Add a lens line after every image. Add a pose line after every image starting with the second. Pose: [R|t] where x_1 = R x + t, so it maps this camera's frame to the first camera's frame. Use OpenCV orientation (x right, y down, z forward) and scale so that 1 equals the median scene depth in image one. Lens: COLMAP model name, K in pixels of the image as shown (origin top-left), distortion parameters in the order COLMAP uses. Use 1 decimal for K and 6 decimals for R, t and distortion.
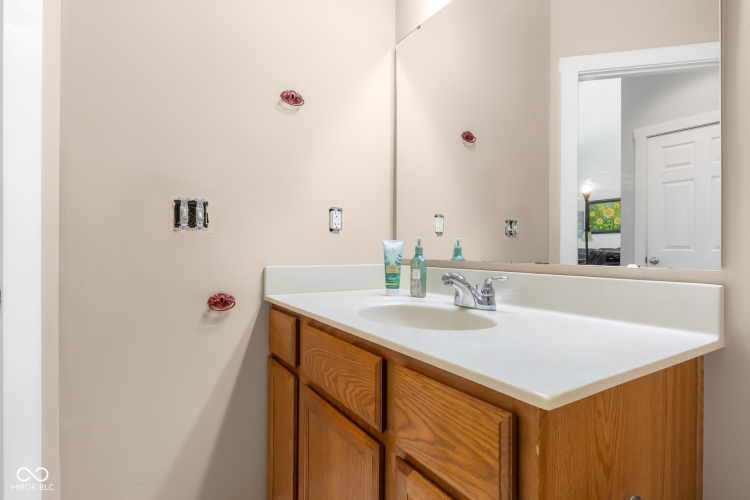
lens RADIAL K [[387.6, 0, 375.0], [0, 387.6, 250.0], [0, 0, 1]] dist [0.000274, 0.000036]
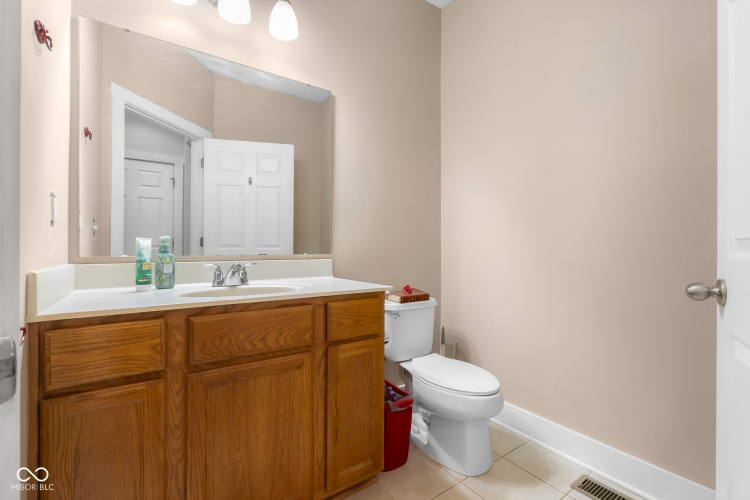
lens RADIAL K [[329.5, 0, 371.5], [0, 329.5, 256.4], [0, 0, 1]] dist [-0.017092, 0.000456]
pose [[-0.050654, -0.024260, 0.998422, -1.275994], [0.002839, 0.999697, 0.024435, 0.006862], [-0.998712, 0.004072, -0.050570, 0.647417]]
